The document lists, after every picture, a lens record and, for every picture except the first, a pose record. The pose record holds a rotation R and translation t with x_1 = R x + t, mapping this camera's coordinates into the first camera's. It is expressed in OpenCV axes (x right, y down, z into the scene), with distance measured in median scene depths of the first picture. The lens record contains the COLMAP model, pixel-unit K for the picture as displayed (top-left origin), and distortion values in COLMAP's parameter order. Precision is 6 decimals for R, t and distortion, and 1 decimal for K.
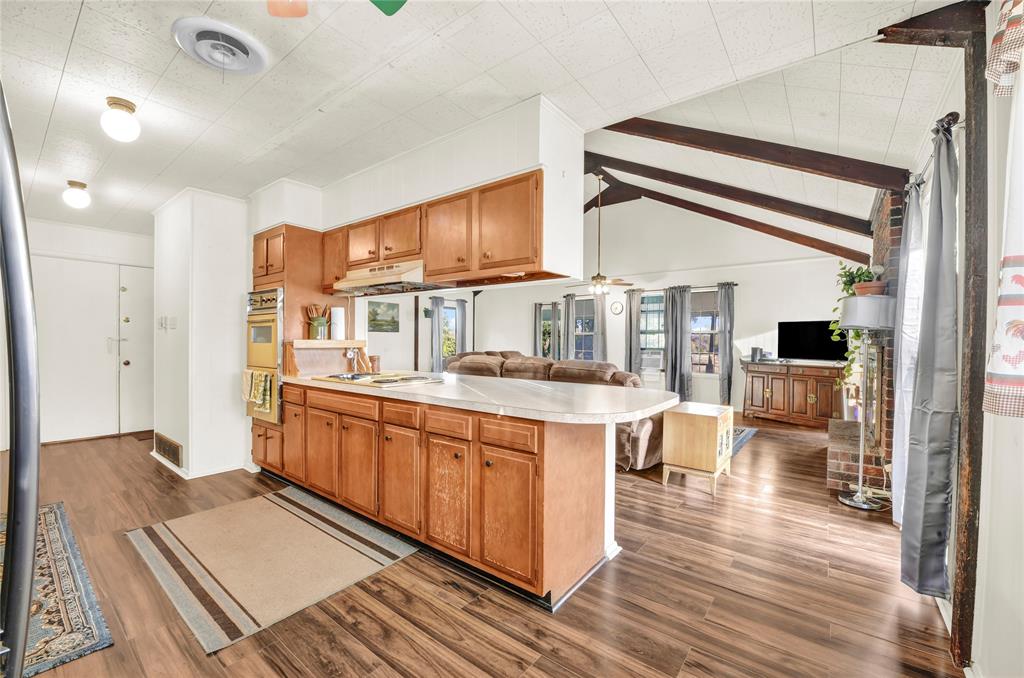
lens RADIAL K [[406.3, 0, 508.0], [0, 406.3, 346.7], [0, 0, 1]] dist [-0.017058, -0.000429]
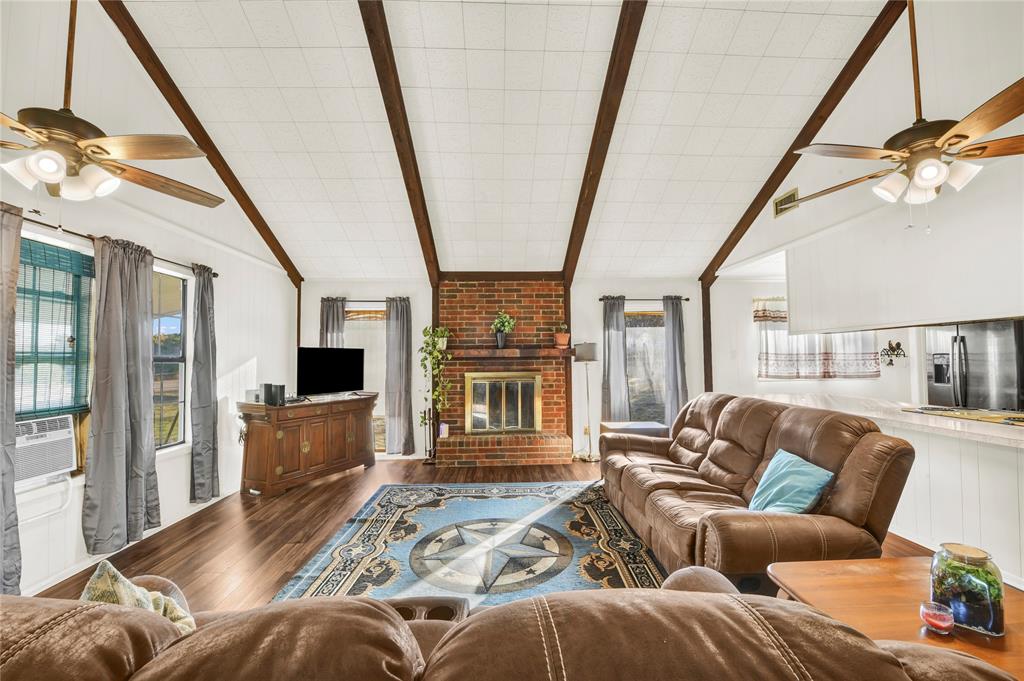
lens RADIAL K [[406.3, 0, 524.3], [0, 406.3, 351.9], [0, 0, 1]] dist [-0.017058, -0.000429]
pose [[-0.665696, 0.012476, 0.746119, -0.121459], [0.017485, 0.999846, -0.001117, -0.037724], [-0.746018, 0.012302, -0.665812, 1.012152]]
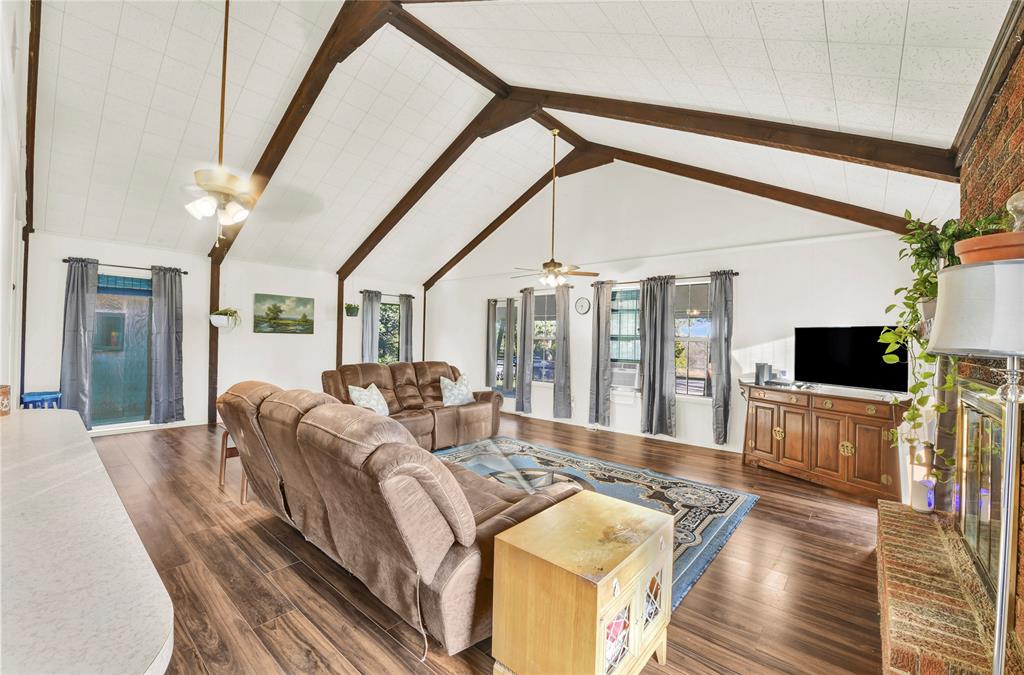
lens RADIAL K [[406.3, 0, 514.8], [0, 406.3, 339.0], [0, 0, 1]] dist [-0.017058, -0.000429]
pose [[0.999255, 0.012089, -0.036650, 0.195536], [-0.012739, 0.999765, -0.017562, -0.020582], [0.036429, 0.018016, 0.999174, 0.266599]]
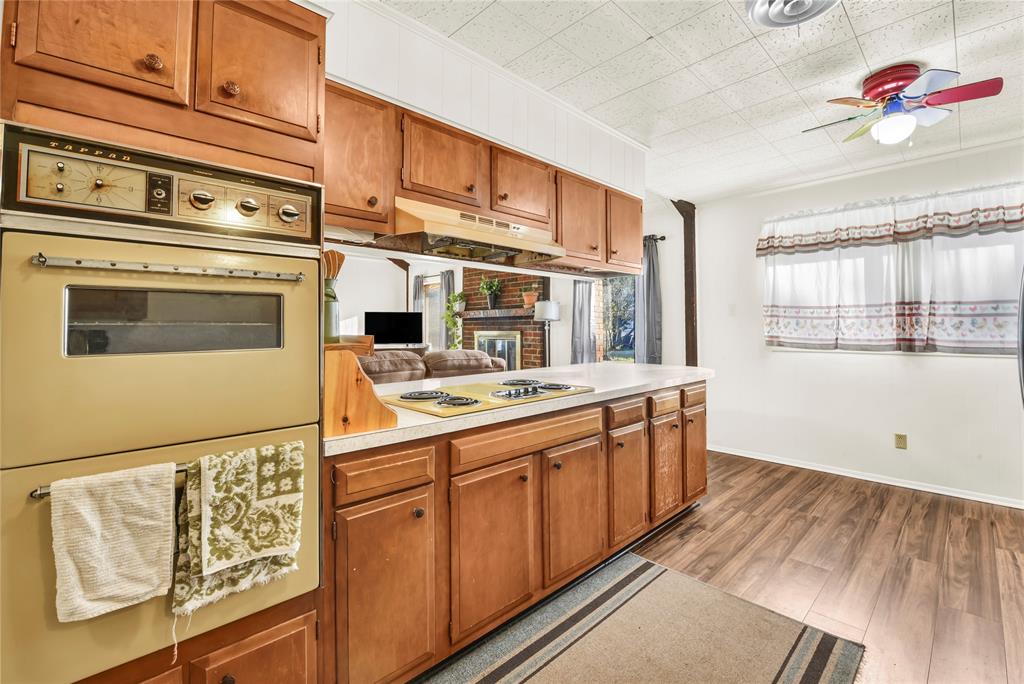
lens RADIAL K [[452.9, 0, 521.5], [0, 452.9, 316.6], [0, 0, 1]] dist [-0.009672, -0.000879]
pose [[0.129663, 0.017599, 0.991402, -0.433374], [0.022489, 0.999533, -0.020685, -0.010497], [-0.991303, 0.024977, 0.129207, 0.364803]]
